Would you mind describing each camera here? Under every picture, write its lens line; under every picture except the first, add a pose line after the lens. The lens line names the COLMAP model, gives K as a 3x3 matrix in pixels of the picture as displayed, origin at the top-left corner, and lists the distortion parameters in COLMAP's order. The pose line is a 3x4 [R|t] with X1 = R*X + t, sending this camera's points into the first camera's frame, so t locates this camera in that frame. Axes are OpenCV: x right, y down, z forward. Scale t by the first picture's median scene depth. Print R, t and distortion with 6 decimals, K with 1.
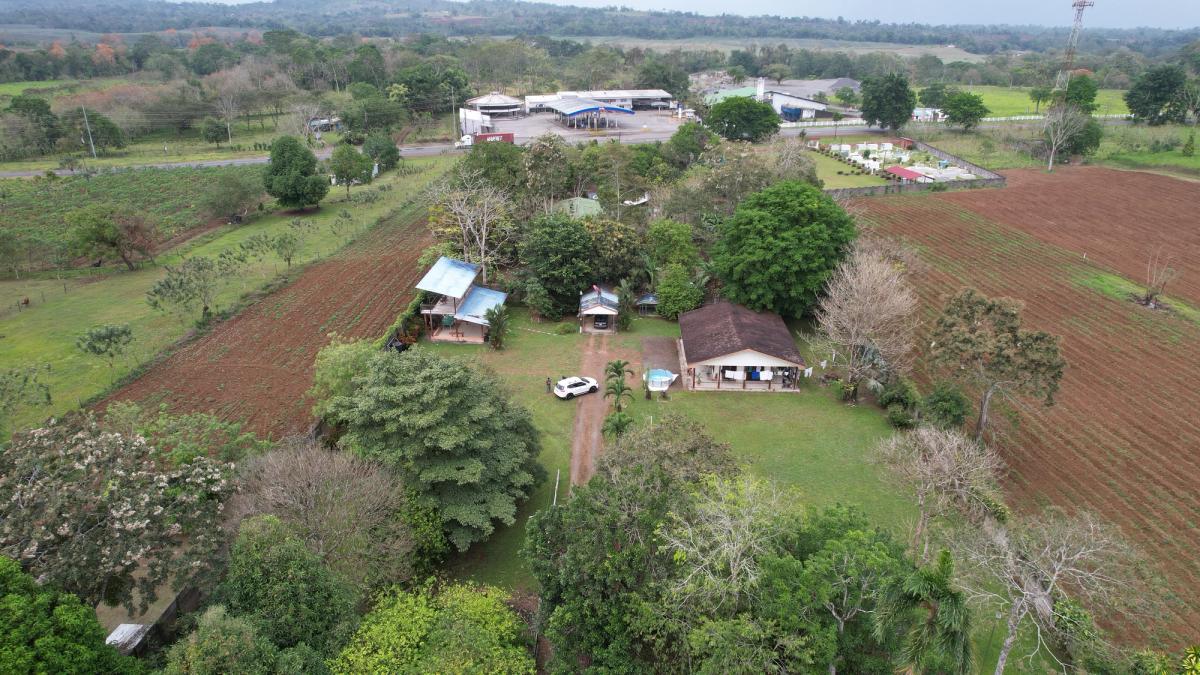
lens RADIAL K [[769.6, 0, 602.2], [0, 769.6, 348.5], [0, 0, 1]] dist [-0.074297, 0.071415]
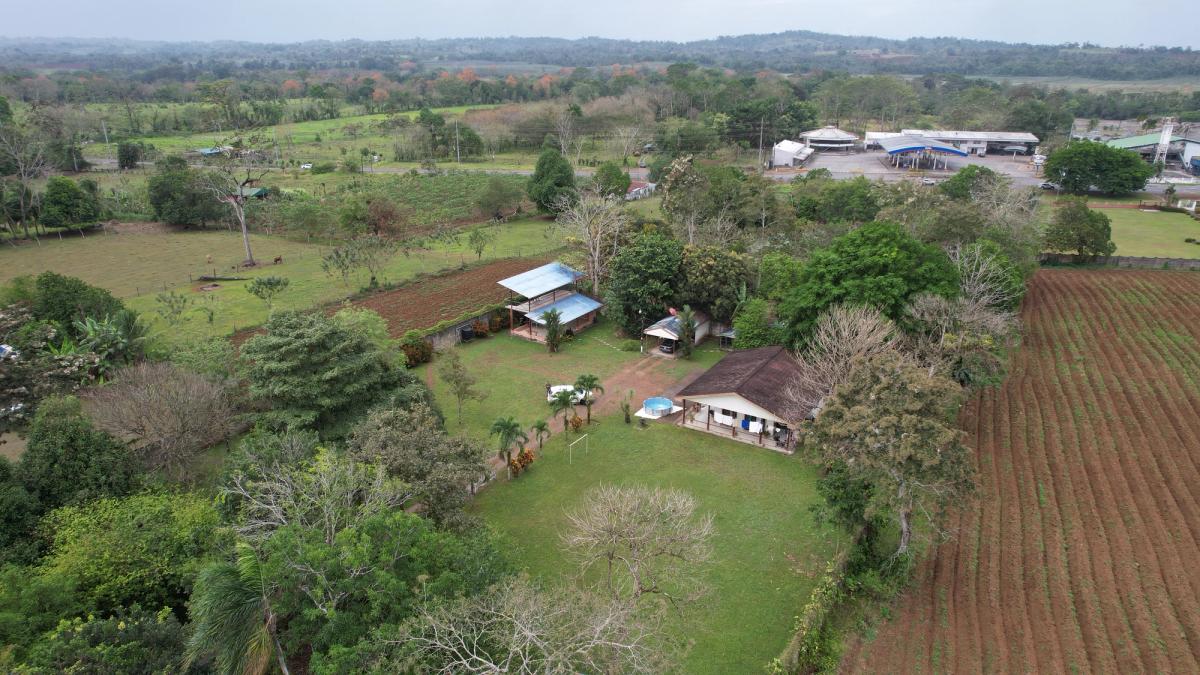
lens RADIAL K [[773.1, 0, 604.6], [0, 773.1, 337.2], [0, 0, 1]] dist [-0.082285, 0.073522]
pose [[0.861140, 0.167089, -0.480125, 0.414353], [-0.194428, 0.980889, -0.007361, -0.023394], [0.469719, 0.099688, 0.877169, 0.102748]]
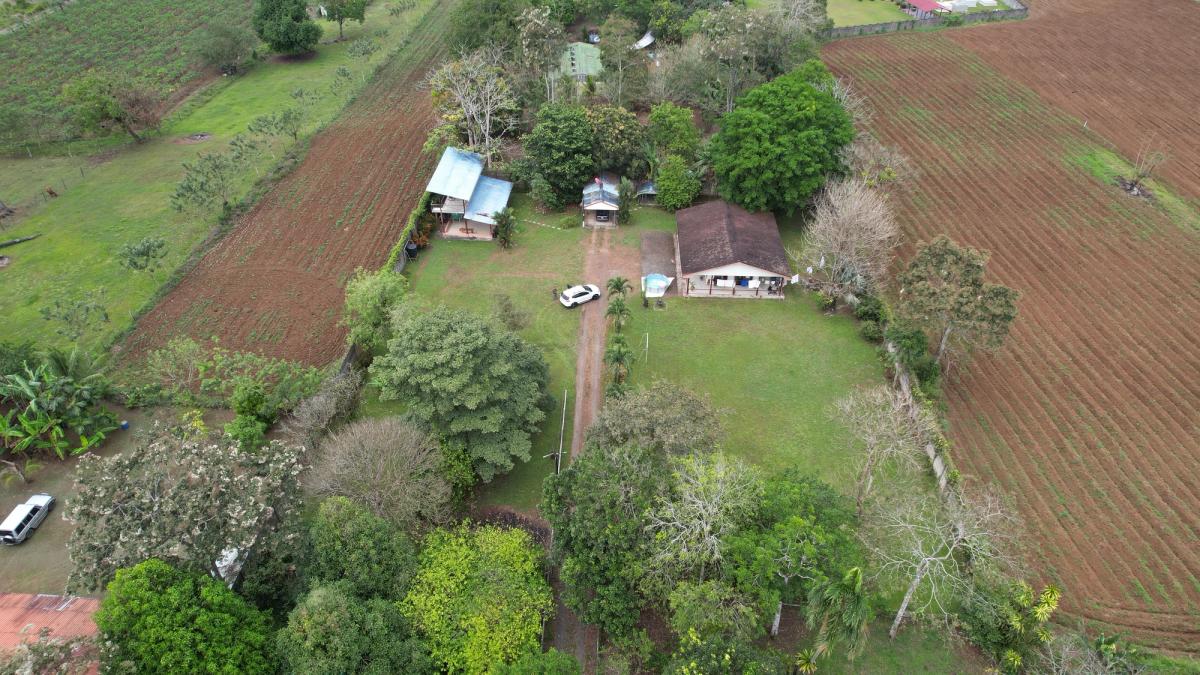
lens RADIAL K [[769.6, 0, 602.2], [0, 769.6, 348.5], [0, 0, 1]] dist [-0.074297, 0.071415]
pose [[0.999990, 0.004432, 0.001091, -0.002553], [-0.004561, 0.961658, 0.274215, -0.152168], [0.000167, -0.274217, 0.961668, -0.063274]]
